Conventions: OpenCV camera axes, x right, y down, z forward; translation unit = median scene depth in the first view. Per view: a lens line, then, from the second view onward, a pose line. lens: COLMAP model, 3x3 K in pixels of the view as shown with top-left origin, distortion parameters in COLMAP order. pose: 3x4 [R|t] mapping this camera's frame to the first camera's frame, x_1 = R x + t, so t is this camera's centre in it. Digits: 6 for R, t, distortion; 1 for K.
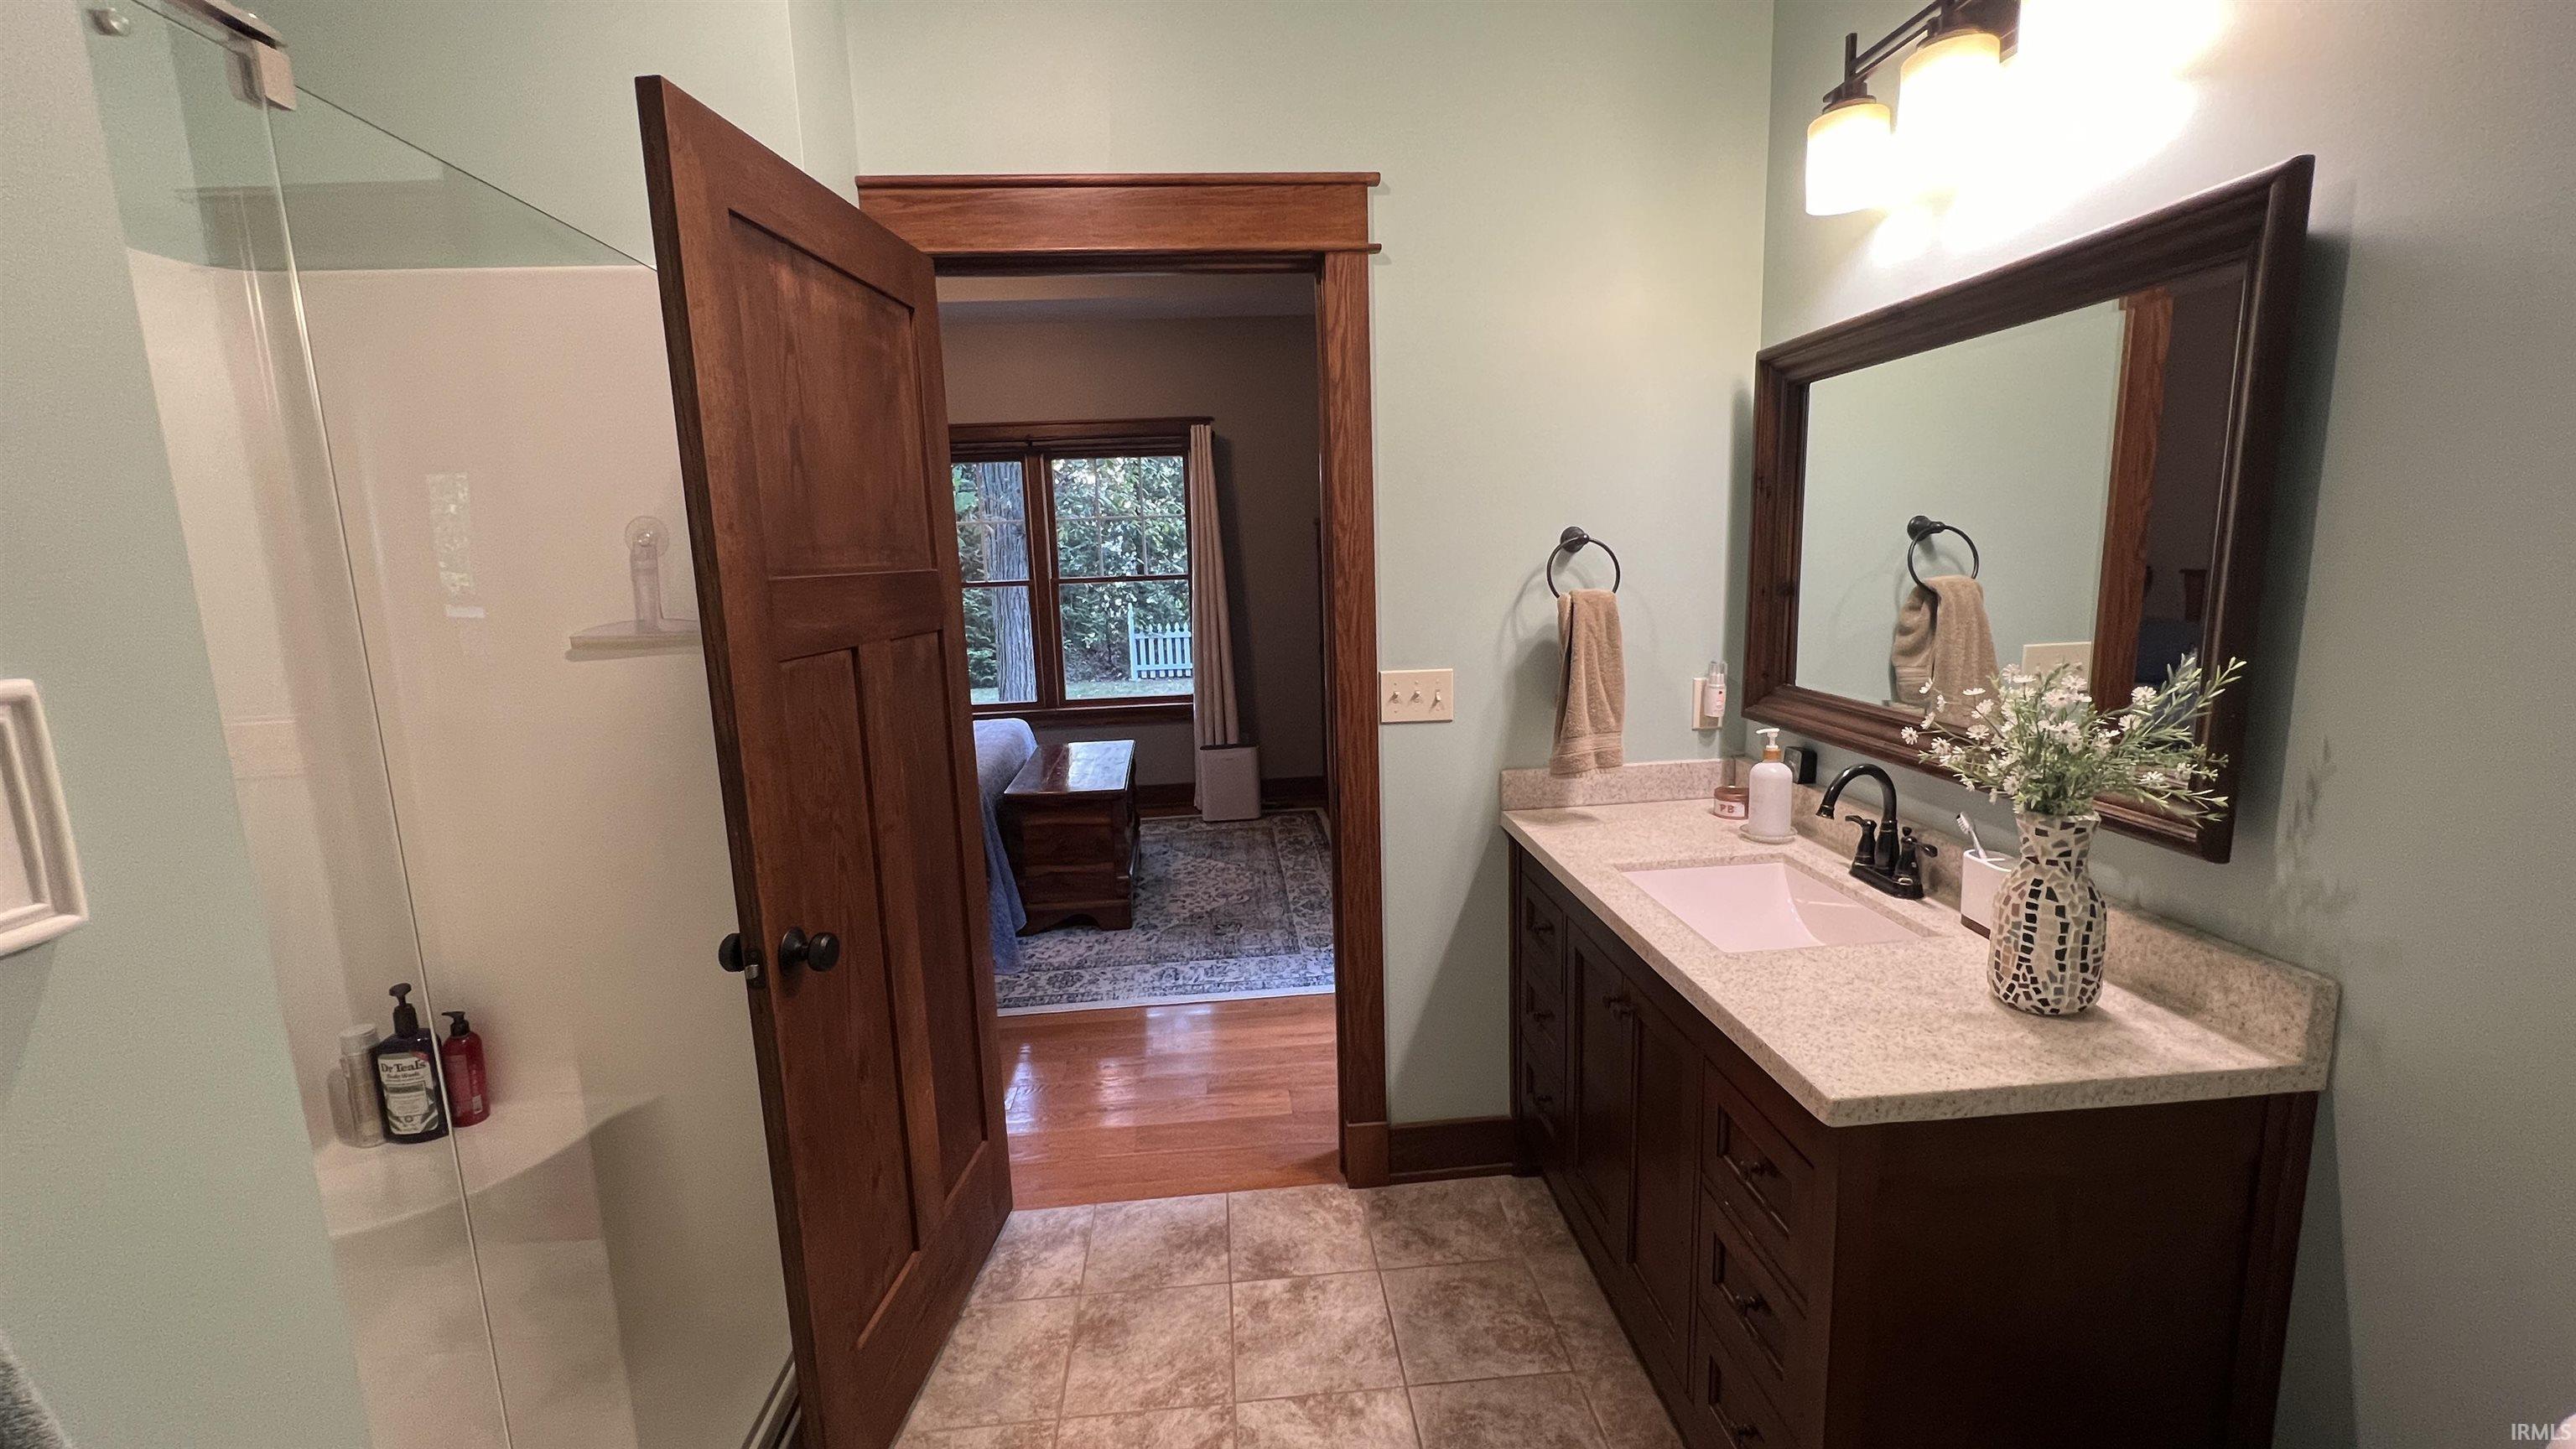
lens RADIAL K [[1031.6, 0, 1297.1], [0, 1031.6, 712.9], [0, 0, 1]] dist [-0.003723, 0.001156]
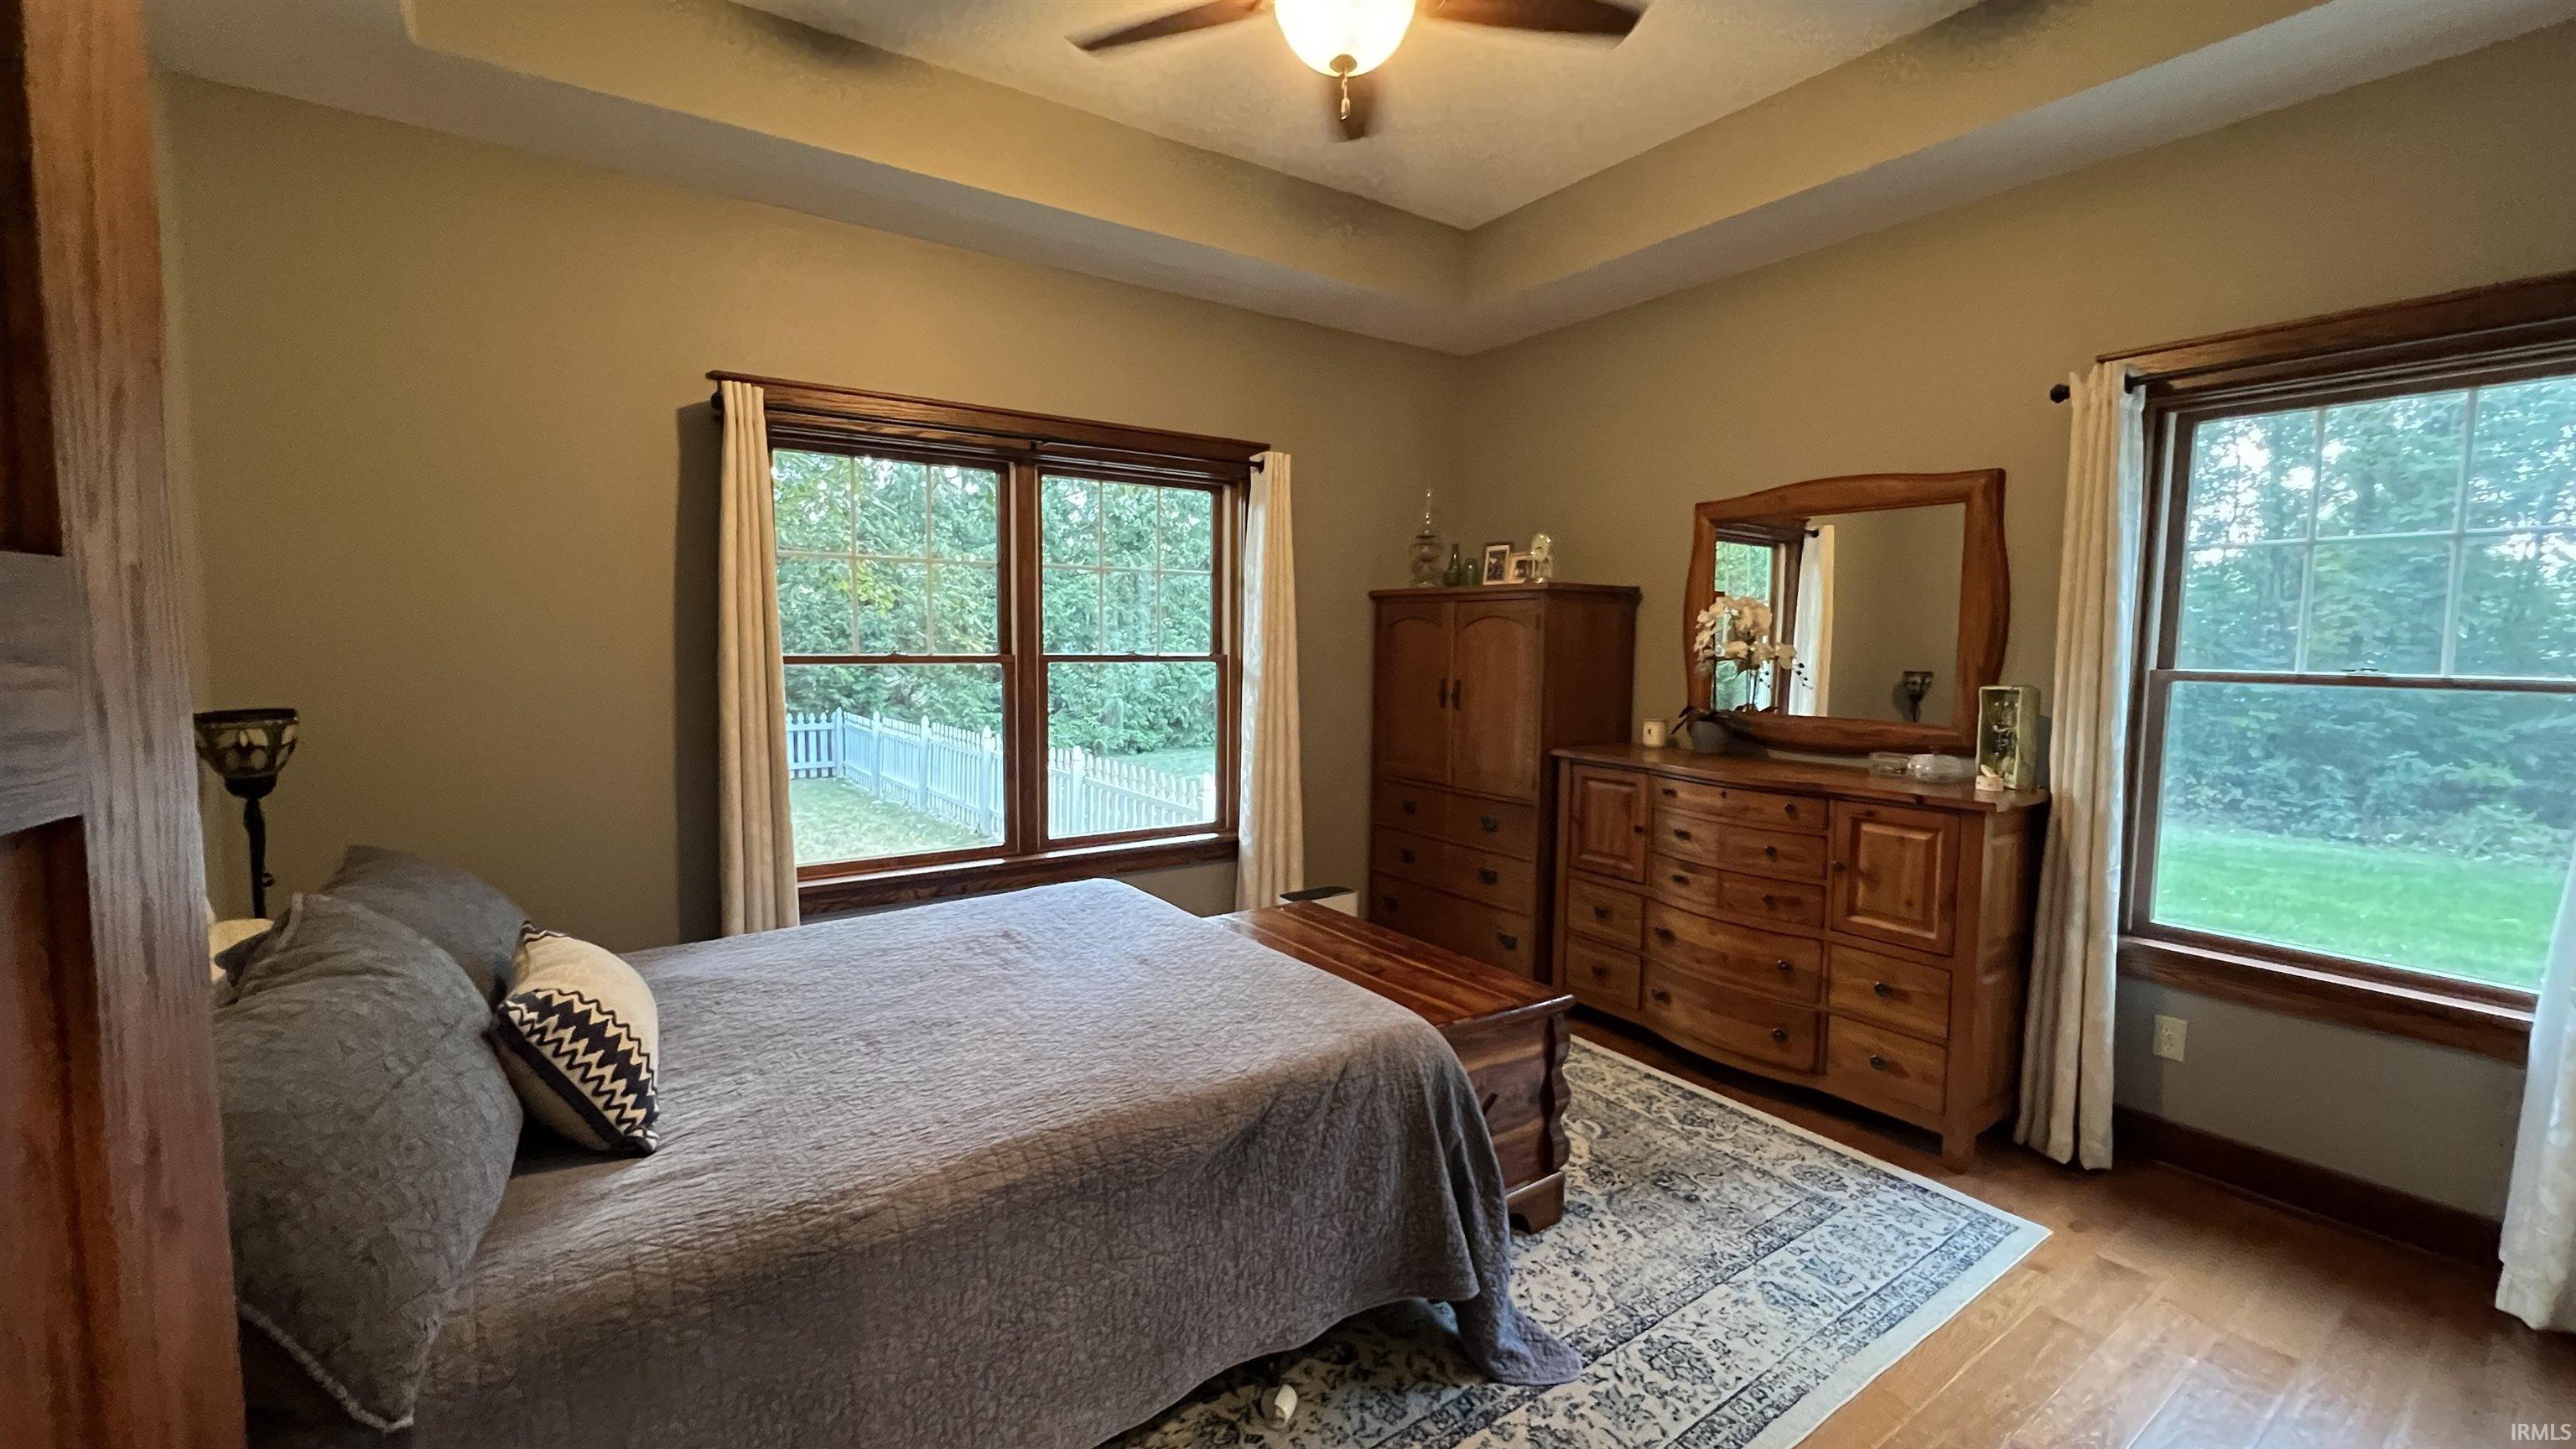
lens RADIAL K [[1041.4, 0, 1286.8], [0, 1041.4, 718.0], [0, 0, 1]] dist [-0.000864, -0.000001]
pose [[0.872804, -0.000453, 0.488071, -0.620586], [0.042748, 0.996228, -0.075520, -0.049209], [-0.486196, 0.086778, 0.869531, 0.526918]]
